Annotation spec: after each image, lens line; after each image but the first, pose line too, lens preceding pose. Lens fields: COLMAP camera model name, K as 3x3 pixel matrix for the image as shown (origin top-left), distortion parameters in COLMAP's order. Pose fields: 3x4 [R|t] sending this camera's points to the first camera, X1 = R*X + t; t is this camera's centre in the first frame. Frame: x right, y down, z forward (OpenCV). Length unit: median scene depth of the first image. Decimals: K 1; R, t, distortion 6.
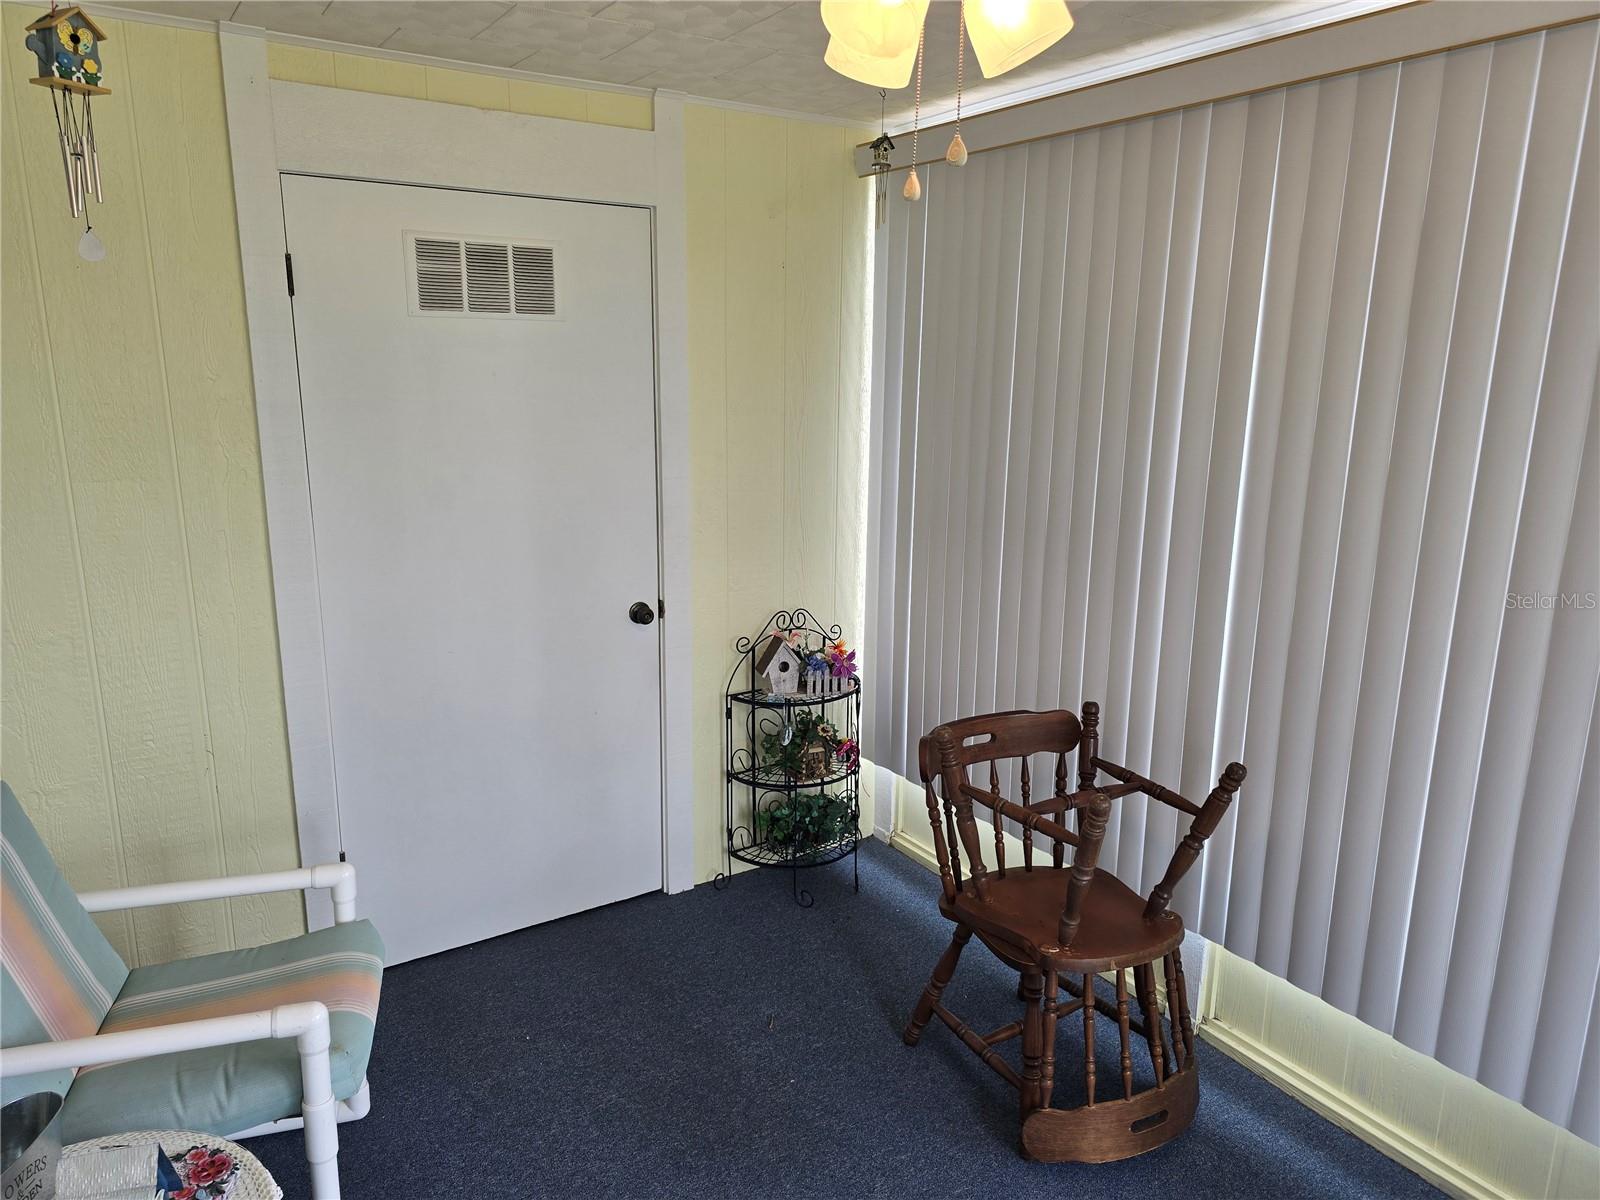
lens RADIAL K [[1075.8, 0, 803.5], [0, 1075.8, 614.1], [0, 0, 1]] dist [0.058634, -0.049984]
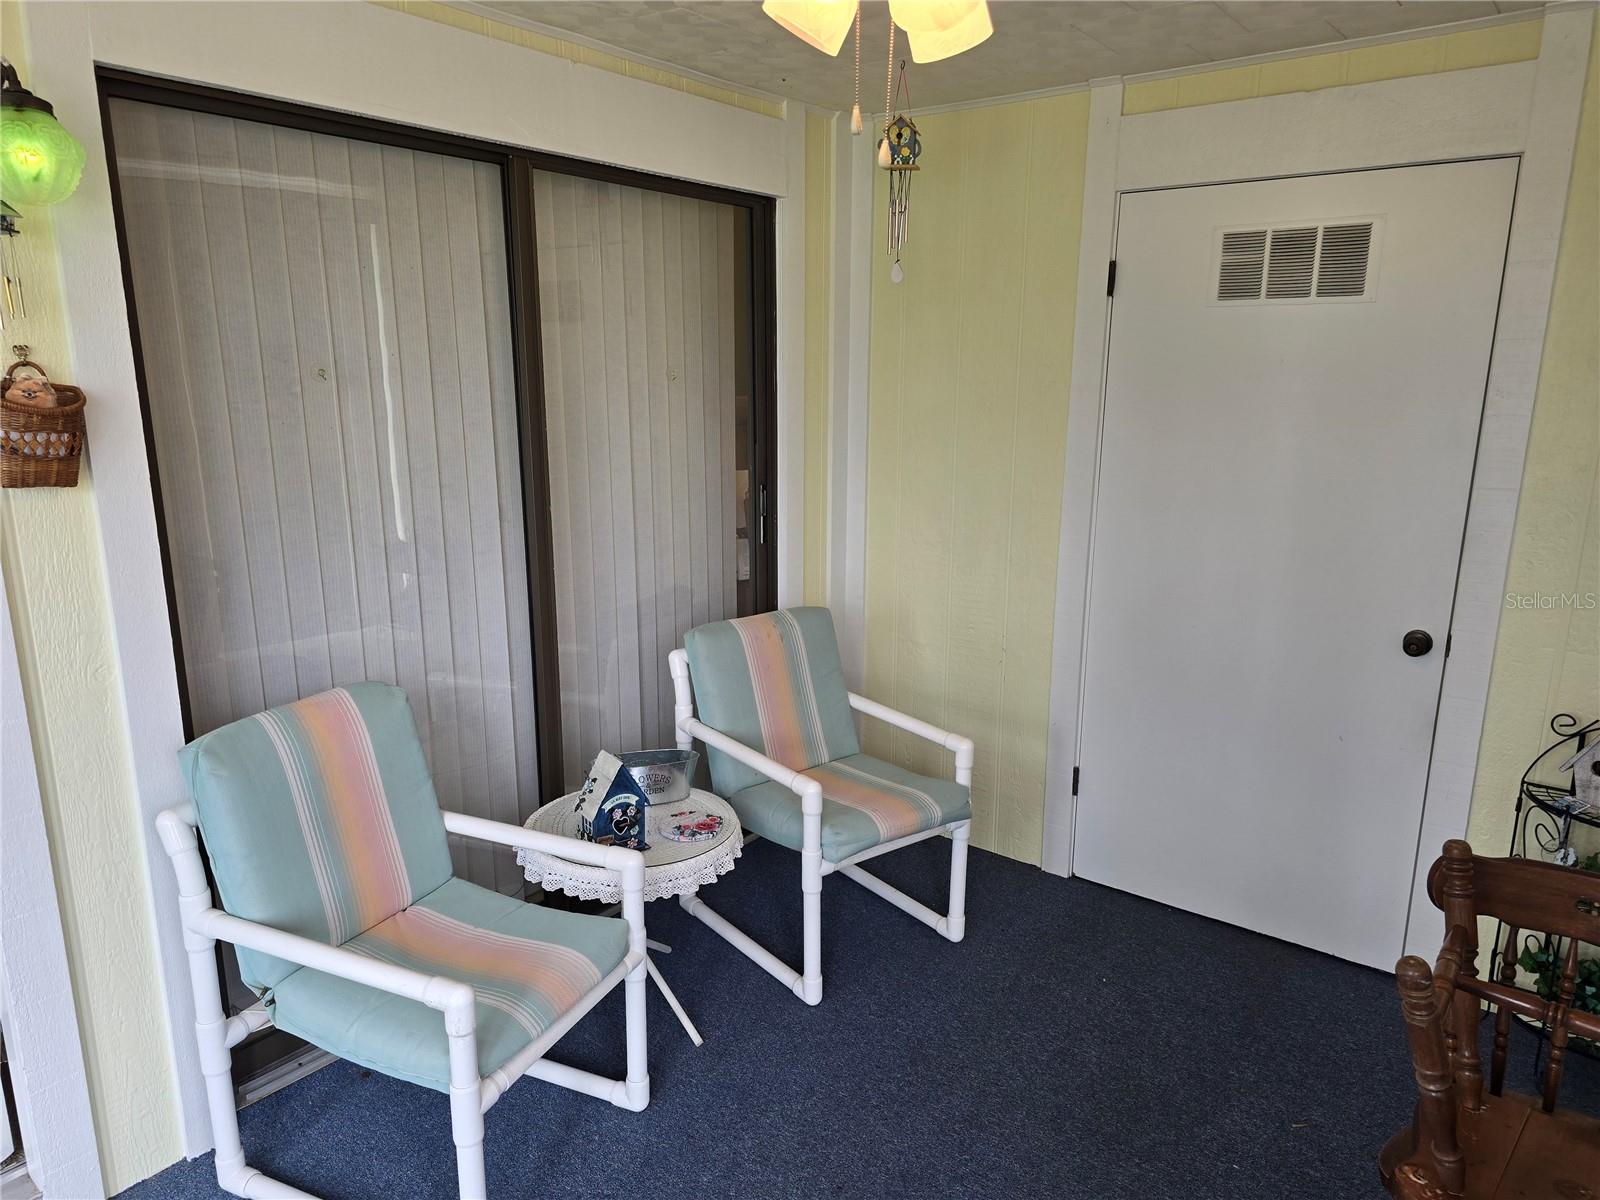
lens RADIAL K [[1095.6, 0, 801.6], [0, 1095.6, 631.5], [0, 0, 1]] dist [0.054125, -0.033010]
pose [[0.329364, 0.219744, -0.918276, 0.568436], [-0.222536, 0.963210, 0.150679, -0.039050], [0.917604, 0.154721, 0.366148, 0.270993]]
